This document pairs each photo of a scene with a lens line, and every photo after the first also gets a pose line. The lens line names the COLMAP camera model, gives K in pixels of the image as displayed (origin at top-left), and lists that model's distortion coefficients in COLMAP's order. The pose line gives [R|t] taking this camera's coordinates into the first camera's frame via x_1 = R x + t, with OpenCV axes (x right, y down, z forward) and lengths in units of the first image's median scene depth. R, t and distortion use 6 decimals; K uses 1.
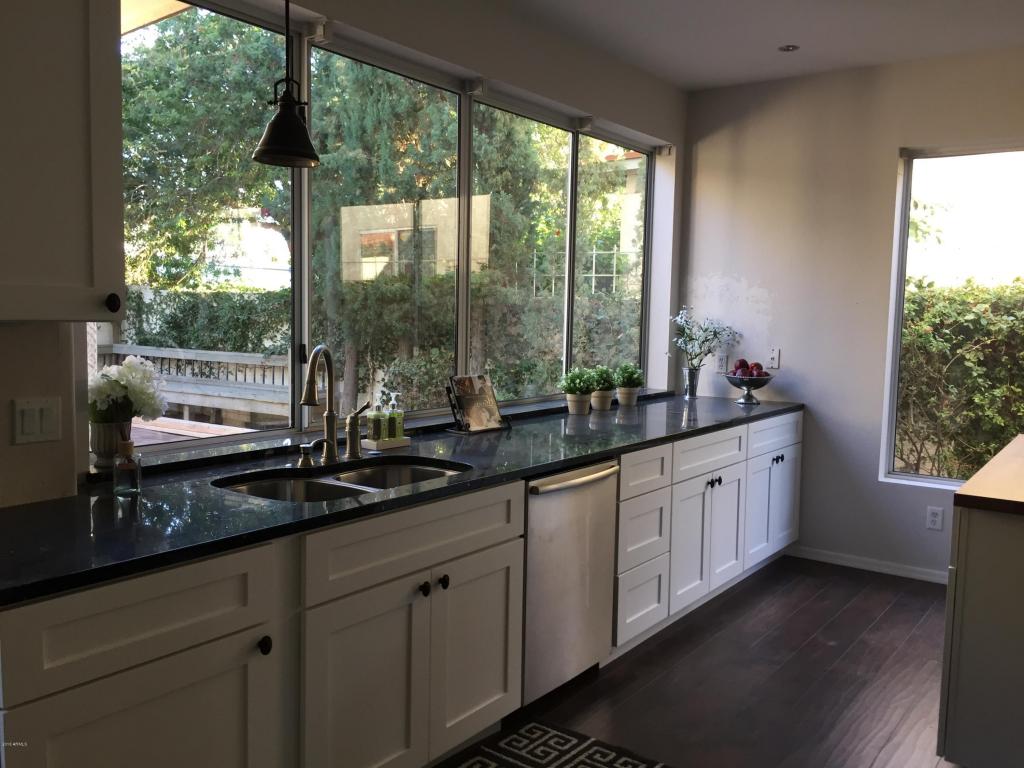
lens RADIAL K [[882.9, 0, 513.6], [0, 882.9, 381.7], [0, 0, 1]] dist [0.073458, -0.090004]
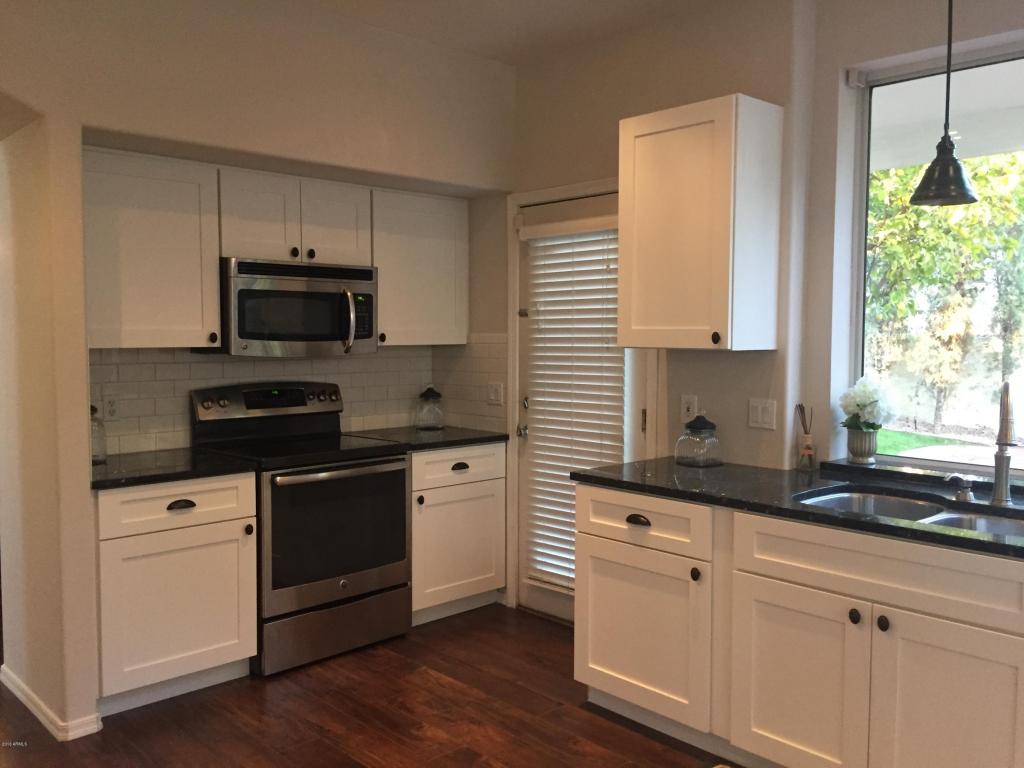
lens RADIAL K [[882.9, 0, 514.2], [0, 882.9, 386.4], [0, 0, 1]] dist [0.073458, -0.090004]
pose [[-0.177263, 0.043563, -0.983199, 0.415320], [-0.092443, 0.993866, 0.060702, -0.022913], [0.979812, 0.101650, -0.172149, 0.331977]]
